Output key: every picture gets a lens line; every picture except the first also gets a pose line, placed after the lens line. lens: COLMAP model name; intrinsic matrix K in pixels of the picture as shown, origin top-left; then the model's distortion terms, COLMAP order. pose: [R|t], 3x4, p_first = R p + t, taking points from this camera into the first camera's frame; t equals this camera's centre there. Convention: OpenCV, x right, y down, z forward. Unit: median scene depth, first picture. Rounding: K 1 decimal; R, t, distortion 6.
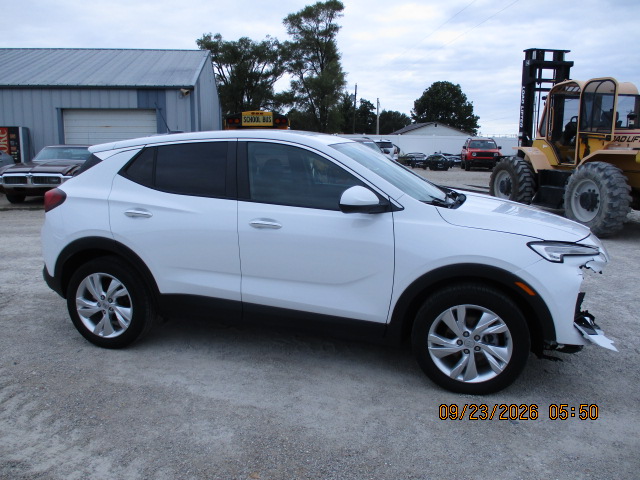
lens RADIAL K [[539.5, 0, 316.9], [0, 539.5, 256.9], [0, 0, 1]] dist [-0.047517, 0.013393]
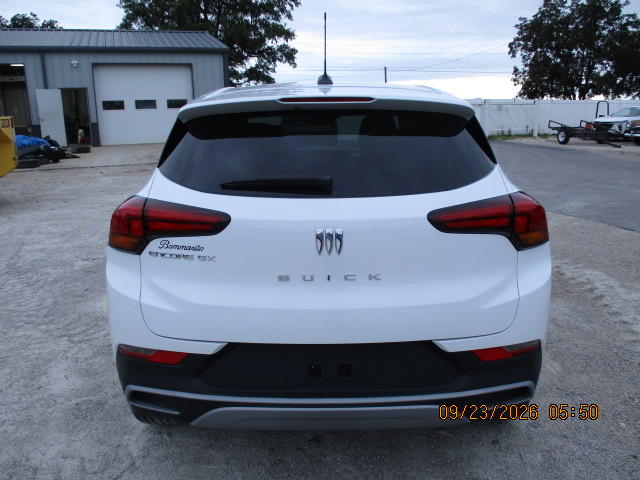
lens RADIAL K [[539.5, 0, 316.9], [0, 539.5, 256.9], [0, 0, 1]] dist [-0.047517, 0.013393]
pose [[-0.288587, -0.259261, 0.921684, -0.800495], [0.222121, 0.918249, 0.327842, -0.244298], [-0.931332, 0.299336, -0.207408, 1.163975]]
